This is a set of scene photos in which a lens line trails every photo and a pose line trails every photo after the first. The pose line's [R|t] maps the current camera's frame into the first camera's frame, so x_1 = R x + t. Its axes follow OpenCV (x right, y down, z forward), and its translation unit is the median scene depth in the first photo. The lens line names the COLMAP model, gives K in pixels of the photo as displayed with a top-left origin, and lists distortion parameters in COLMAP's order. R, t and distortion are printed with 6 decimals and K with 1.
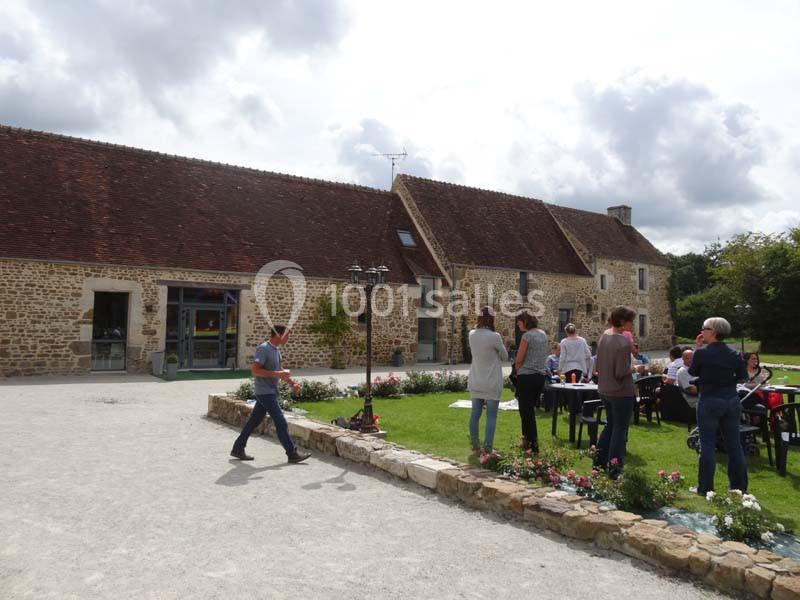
lens RADIAL K [[623.1, 0, 400.0], [0, 623.1, 300.0], [0, 0, 1]] dist [0.007401, -0.004761]
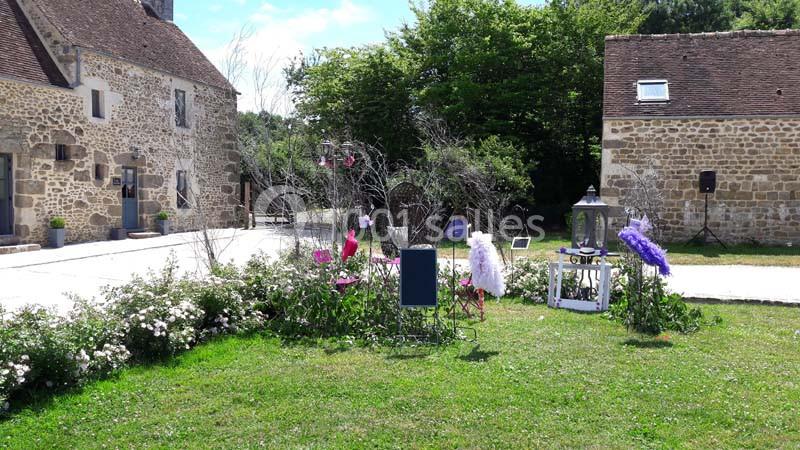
lens RADIAL K [[585.0, 0, 400.0], [0, 585.0, 225.0], [0, 0, 1]] dist [-0.001570, -0.000416]
pose [[0.797457, -0.035742, 0.602317, 0.253523], [-0.022664, 0.995765, 0.089097, 0.025111], [-0.602951, -0.084702, 0.793269, 0.500530]]
